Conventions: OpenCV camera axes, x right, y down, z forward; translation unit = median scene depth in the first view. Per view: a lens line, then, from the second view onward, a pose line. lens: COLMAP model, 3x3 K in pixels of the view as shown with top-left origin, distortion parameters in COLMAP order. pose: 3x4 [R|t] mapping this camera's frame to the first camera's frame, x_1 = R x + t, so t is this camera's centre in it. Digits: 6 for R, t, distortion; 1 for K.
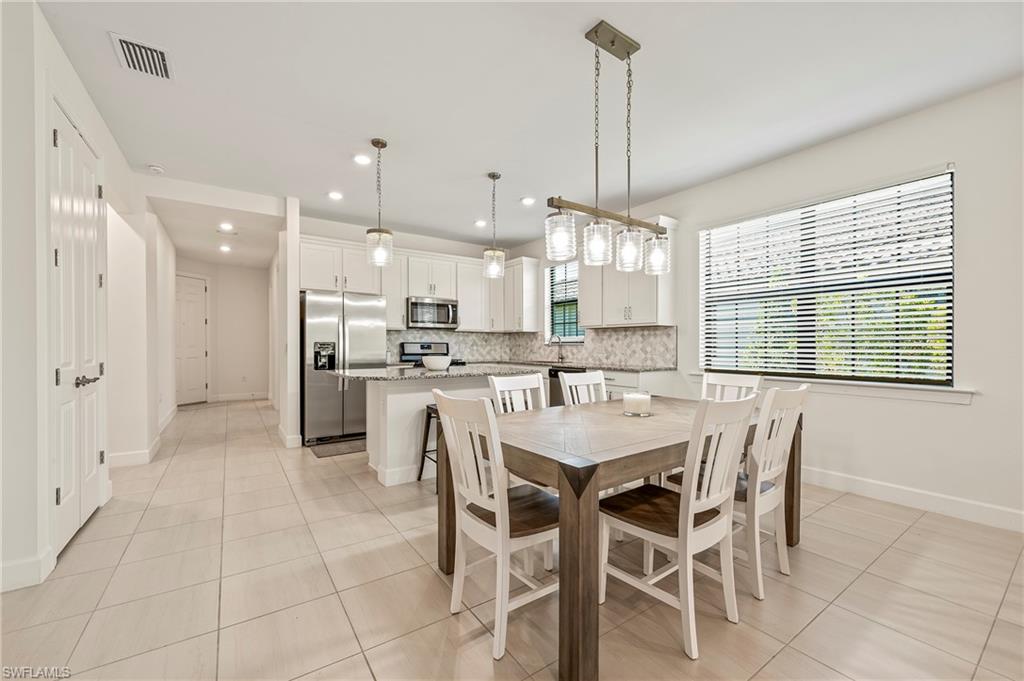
lens RADIAL K [[422.8, 0, 516.4], [0, 422.8, 346.4], [0, 0, 1]] dist [-0.012890, 0.000139]
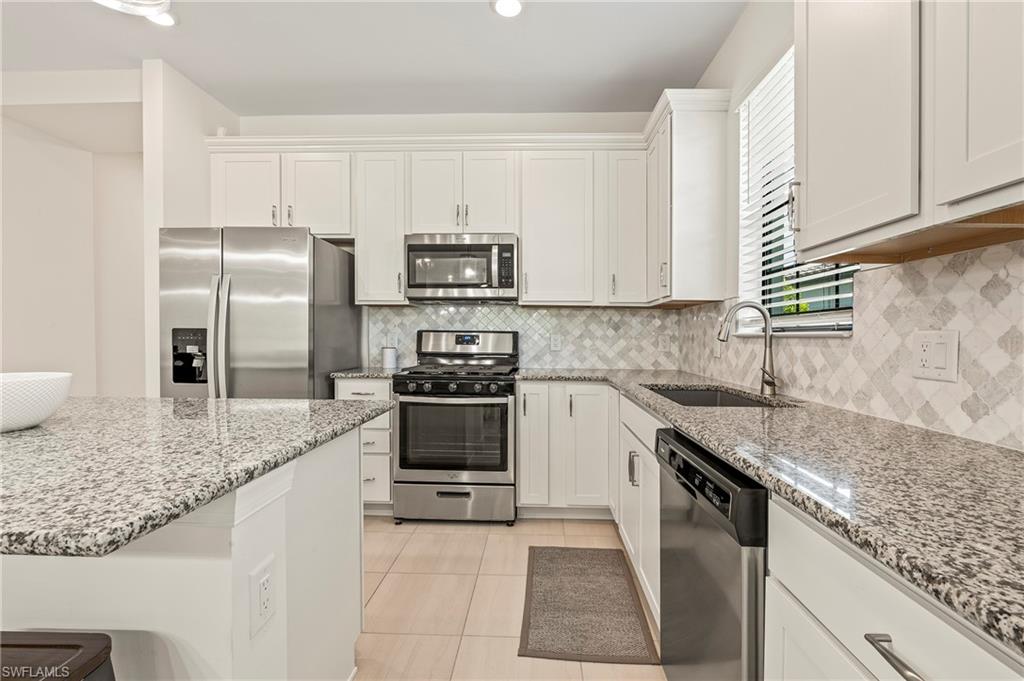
lens RADIAL K [[464.2, 0, 512.0], [0, 464.2, 340.5], [0, 0, 1]] dist [0.001518, 0.000135]
pose [[0.796832, 0.010705, -0.604106, 0.162443], [-0.008486, 0.999943, 0.006526, -0.001772], [0.604141, -0.000074, 0.796877, 0.659701]]
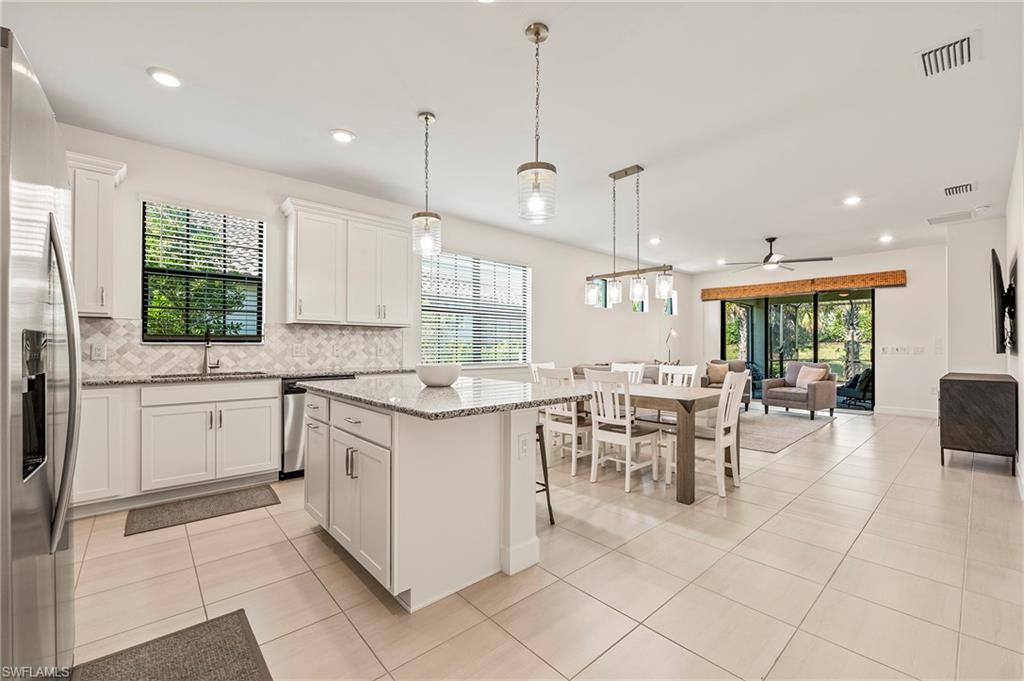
lens RADIAL K [[422.8, 0, 516.4], [0, 422.8, 346.4], [0, 0, 1]] dist [-0.012890, 0.000139]
pose [[-0.137393, -0.003305, 0.990511, -0.571583], [-0.000670, 0.999995, 0.003244, -0.004260], [-0.990516, -0.000218, -0.137395, 0.670868]]
